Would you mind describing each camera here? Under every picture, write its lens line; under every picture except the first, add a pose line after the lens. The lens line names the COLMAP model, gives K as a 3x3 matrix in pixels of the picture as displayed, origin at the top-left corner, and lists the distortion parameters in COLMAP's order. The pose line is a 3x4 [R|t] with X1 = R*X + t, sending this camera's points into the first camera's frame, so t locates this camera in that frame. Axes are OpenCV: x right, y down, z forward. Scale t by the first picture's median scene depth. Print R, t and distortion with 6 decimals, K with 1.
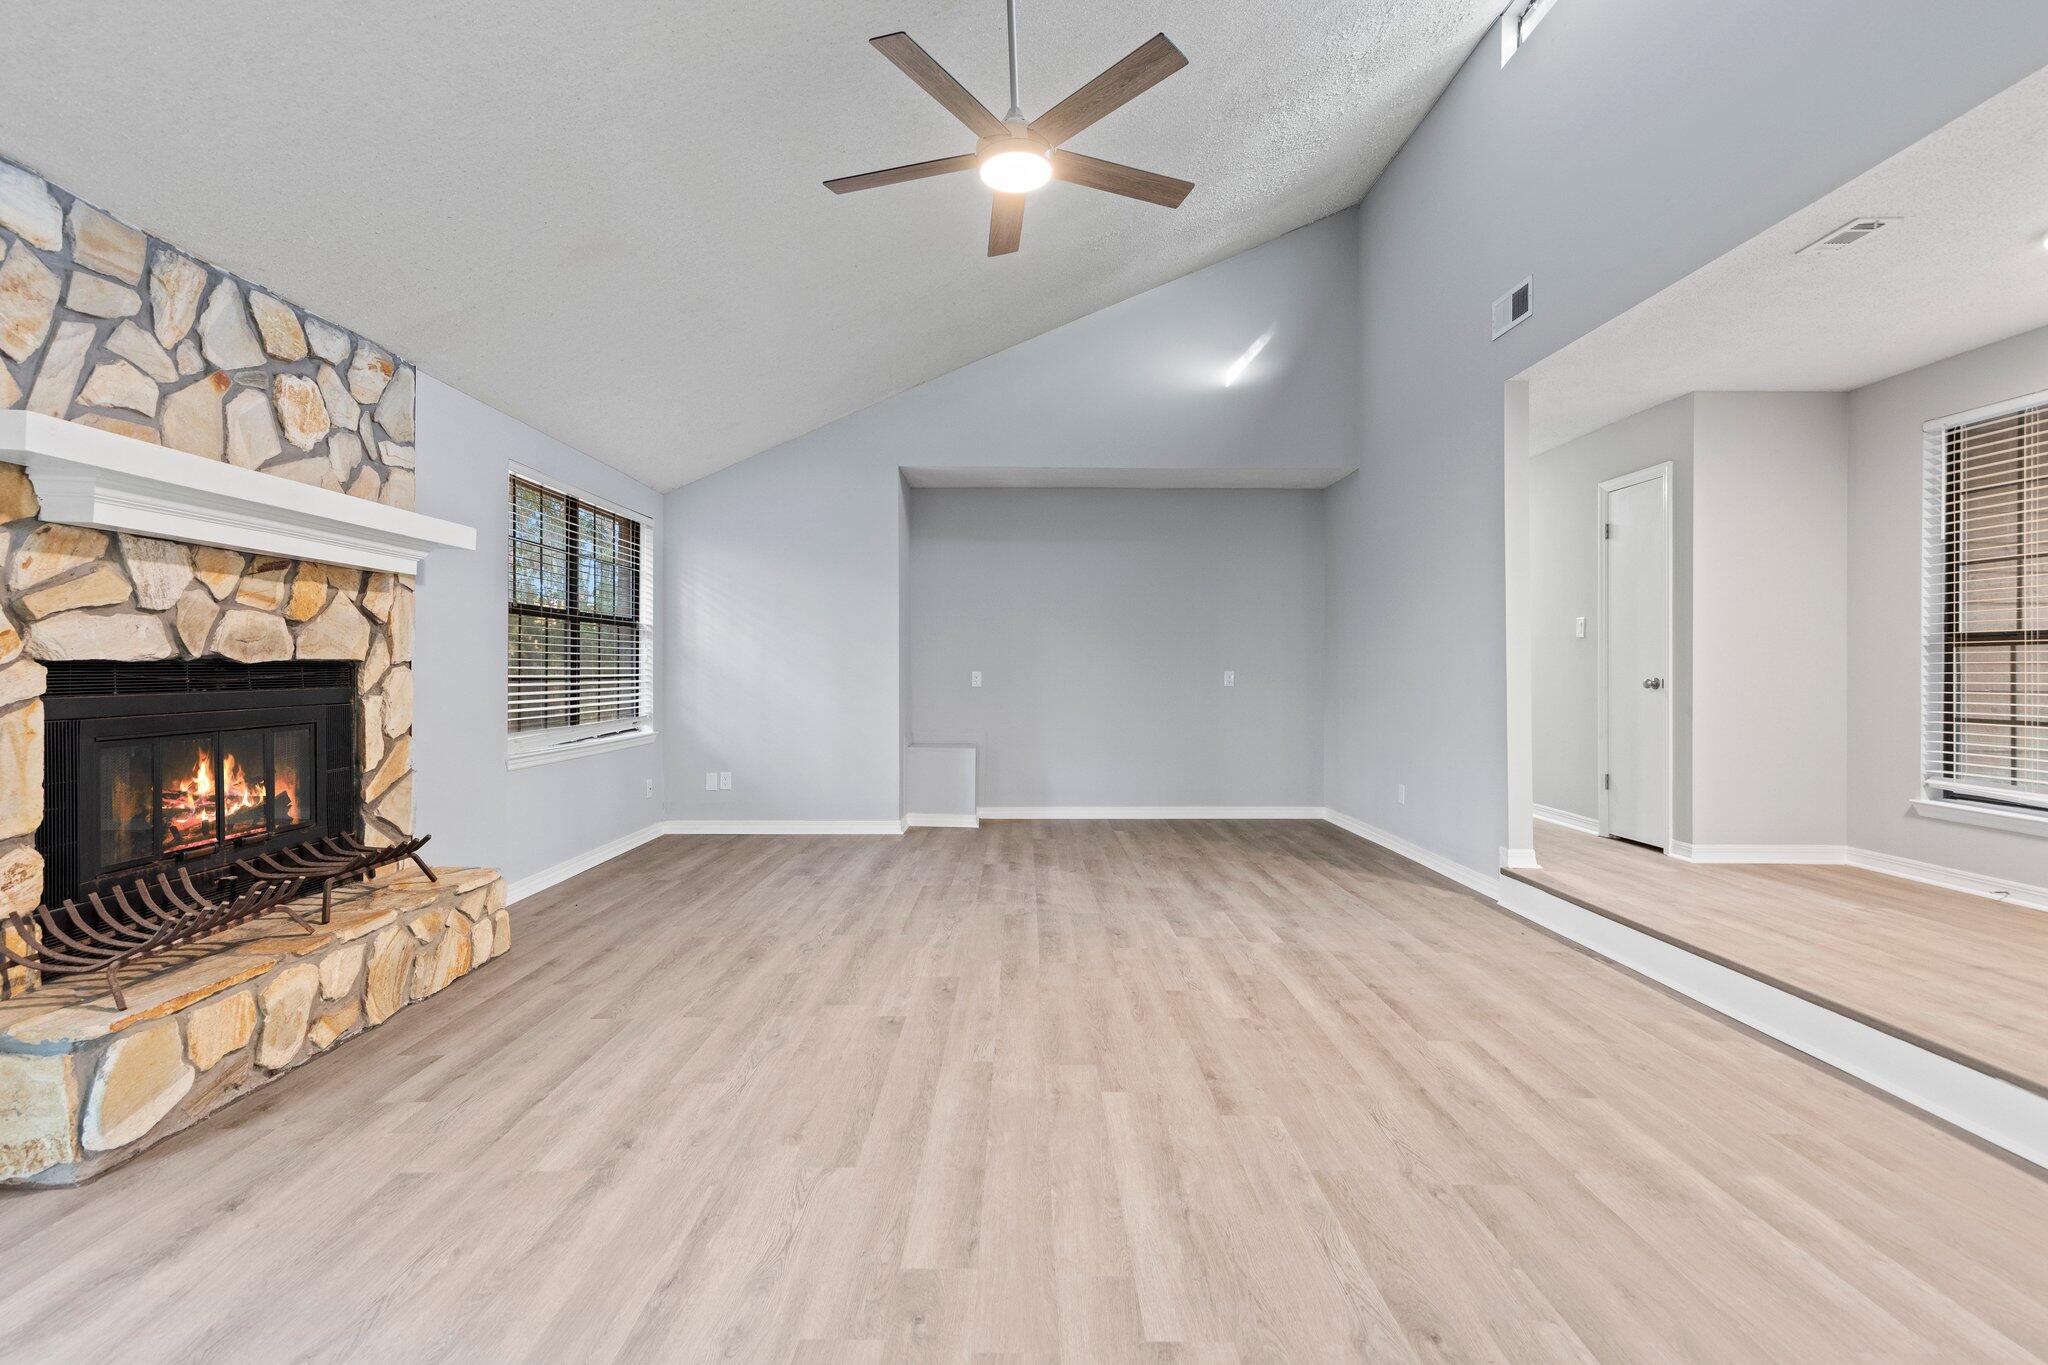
lens RADIAL K [[912.0, 0, 1031.2], [0, 912.0, 666.3], [0, 0, 1]] dist [-0.002420, -0.000327]
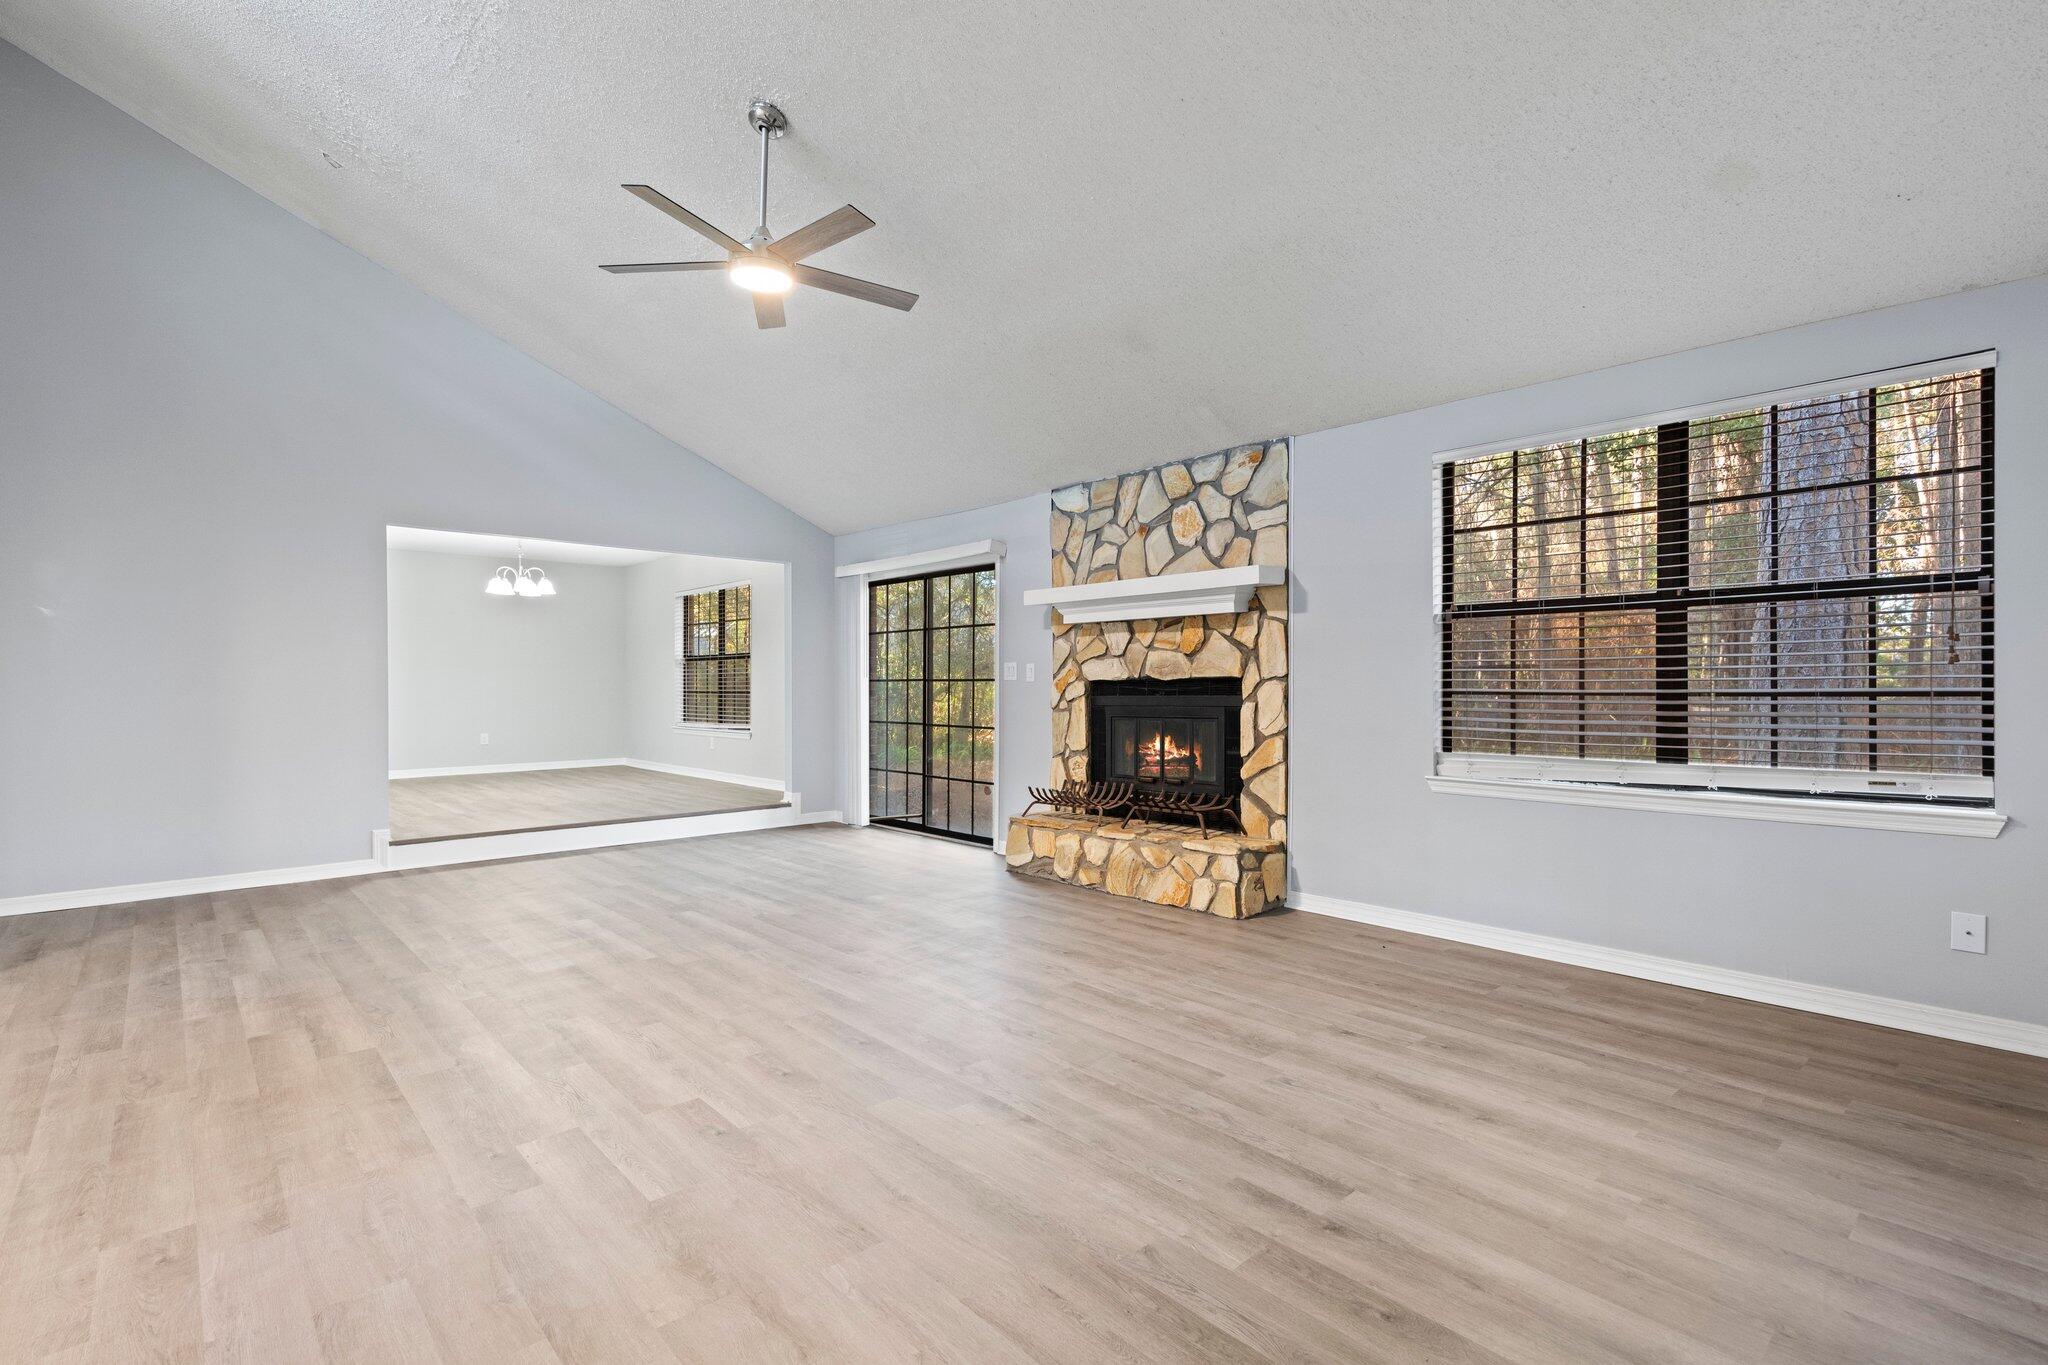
lens RADIAL K [[976.9, 0, 1029.8], [0, 976.9, 689.8], [0, 0, 1]] dist [-0.000053, 0.000313]
pose [[-0.751792, 0.003899, -0.659388, 0.547743], [0.005527, 0.999985, -0.000389, 0.013673], [0.659377, -0.003937, -0.751802, 2.095613]]
